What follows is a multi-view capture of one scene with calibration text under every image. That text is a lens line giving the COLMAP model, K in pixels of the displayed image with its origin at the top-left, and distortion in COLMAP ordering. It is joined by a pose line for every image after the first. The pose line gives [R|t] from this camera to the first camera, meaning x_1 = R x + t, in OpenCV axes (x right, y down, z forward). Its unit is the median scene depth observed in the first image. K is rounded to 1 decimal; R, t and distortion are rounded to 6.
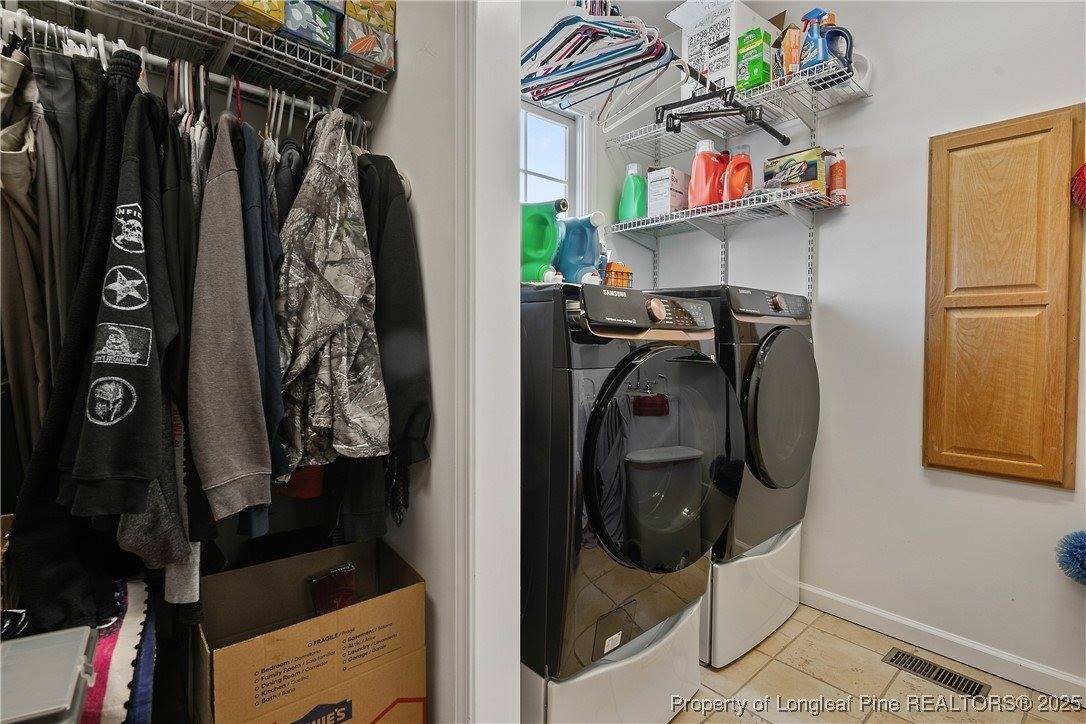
lens RADIAL K [[524.5, 0, 537.9], [0, 524.5, 359.5], [0, 0, 1]] dist [0.003288, -0.004447]
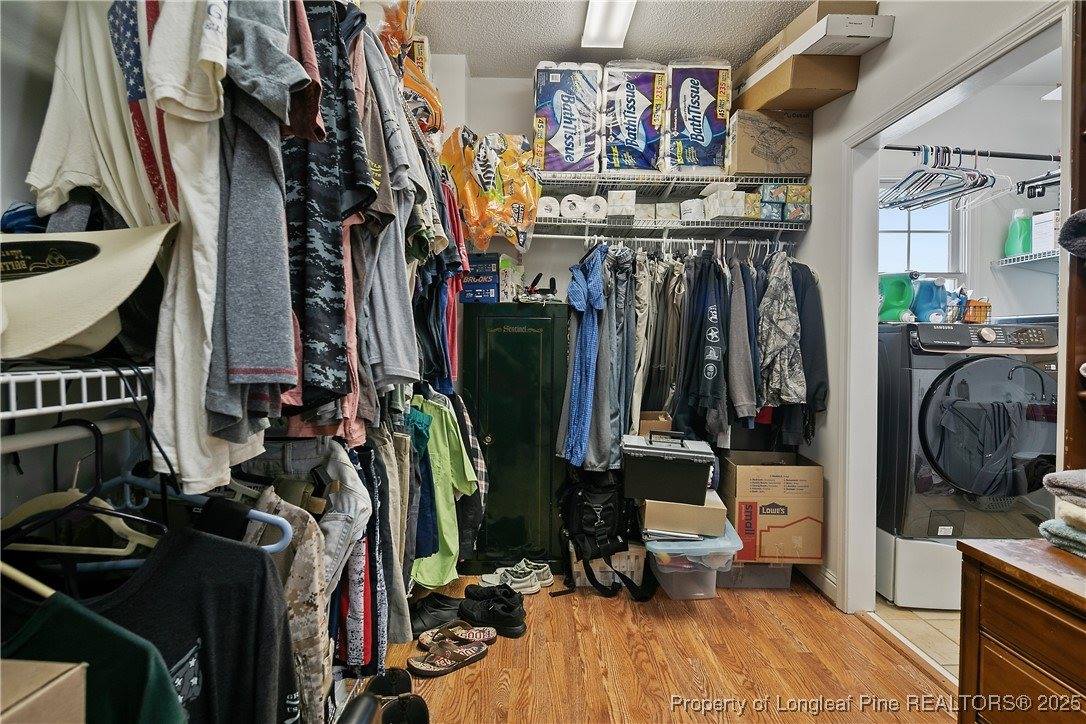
lens RADIAL K [[524.5, 0, 537.1], [0, 524.5, 352.0], [0, 0, 1]] dist [0.003288, -0.004447]
pose [[0.755069, 0.003739, -0.655634, 0.289101], [-0.032145, 0.998992, -0.031324, 0.062425], [0.654857, 0.044727, 0.754428, -1.325787]]
